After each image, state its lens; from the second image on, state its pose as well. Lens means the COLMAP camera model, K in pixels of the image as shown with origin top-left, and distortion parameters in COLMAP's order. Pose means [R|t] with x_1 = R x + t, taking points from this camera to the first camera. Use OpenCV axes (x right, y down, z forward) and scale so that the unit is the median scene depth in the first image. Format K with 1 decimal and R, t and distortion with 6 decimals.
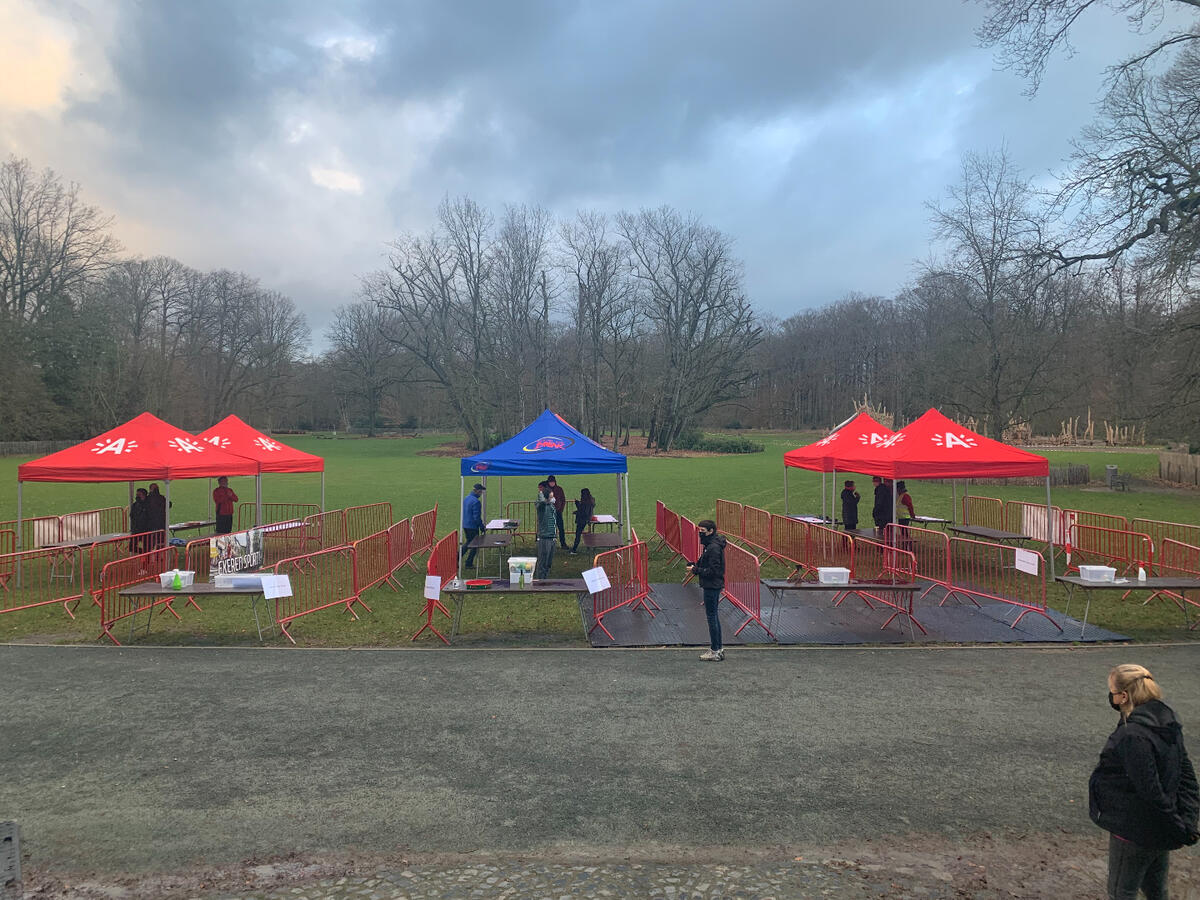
lens RADIAL K [[913.7, 0, 589.4], [0, 913.7, 437.5], [0, 0, 1]] dist [0.032297, -0.022839]
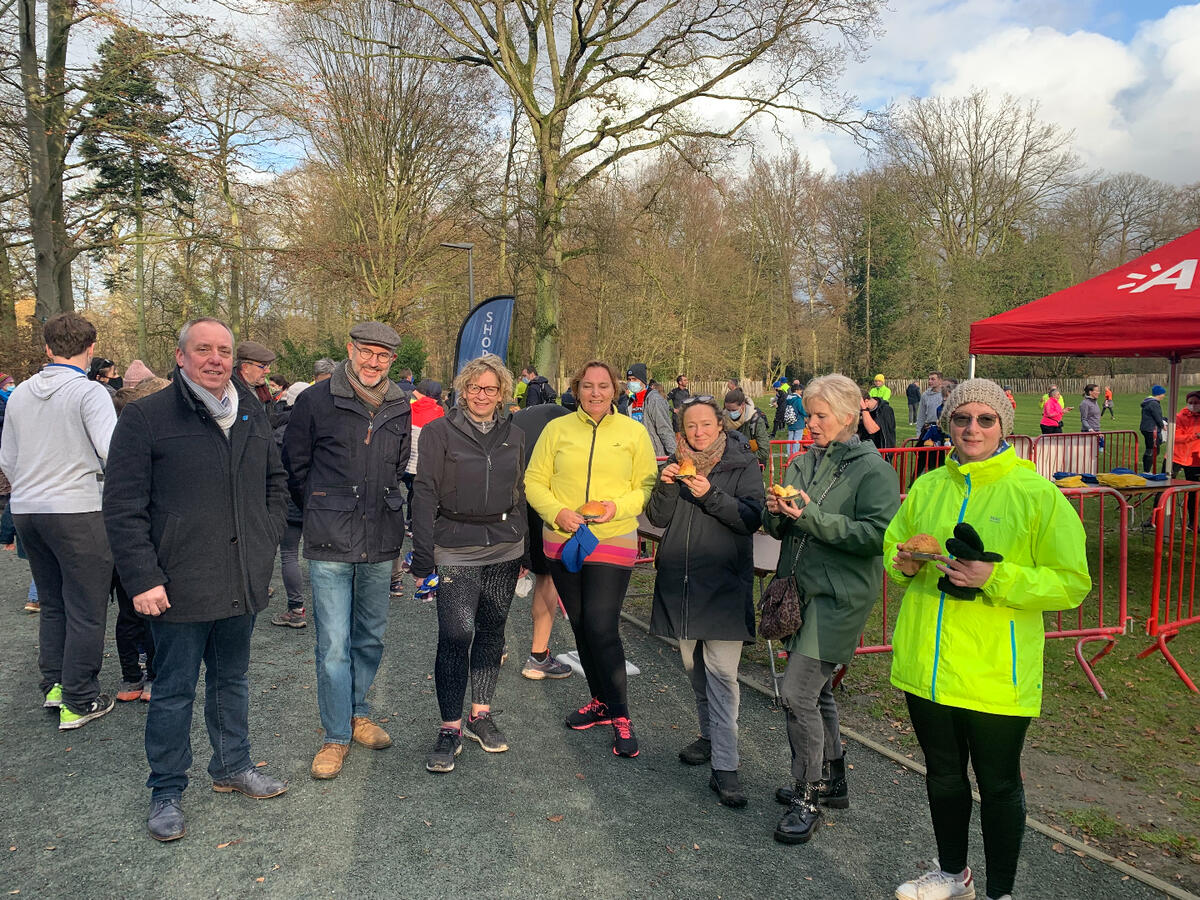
lens RADIAL K [[913.7, 0, 592.5], [0, 913.7, 444.5], [0, 0, 1]] dist [0.032297, -0.022839]
pose [[0.591077, 0.062560, -0.804185, -0.106375], [-0.013899, 0.997630, 0.067393, 0.021758], [0.806495, -0.028657, 0.590546, 0.169974]]
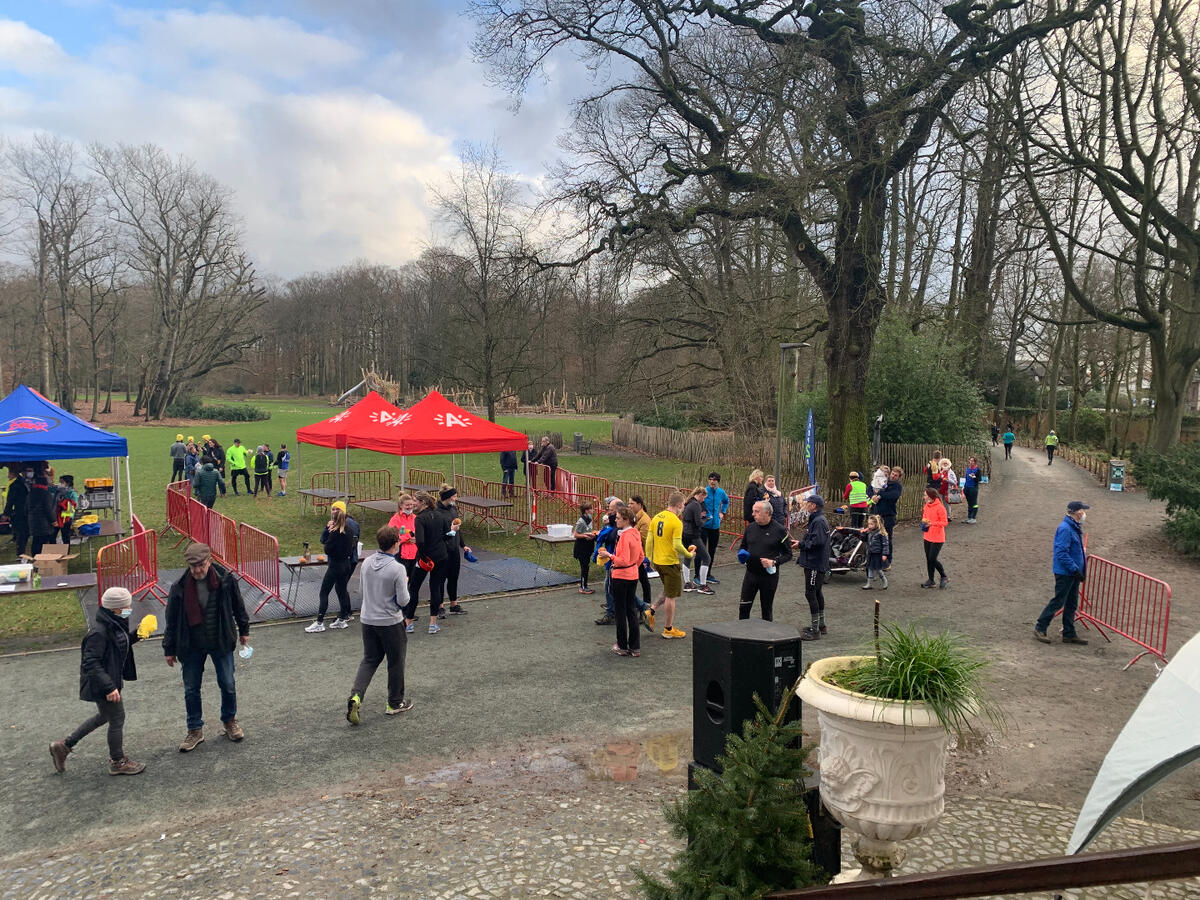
lens RADIAL K [[913.7, 0, 593.4], [0, 913.7, 458.8], [0, 0, 1]] dist [0.032297, -0.022839]
pose [[0.863546, -0.023107, 0.503741, -0.007176], [-0.007937, 0.998203, 0.059395, -0.005905], [-0.504208, -0.055289, 0.861811, -0.020007]]
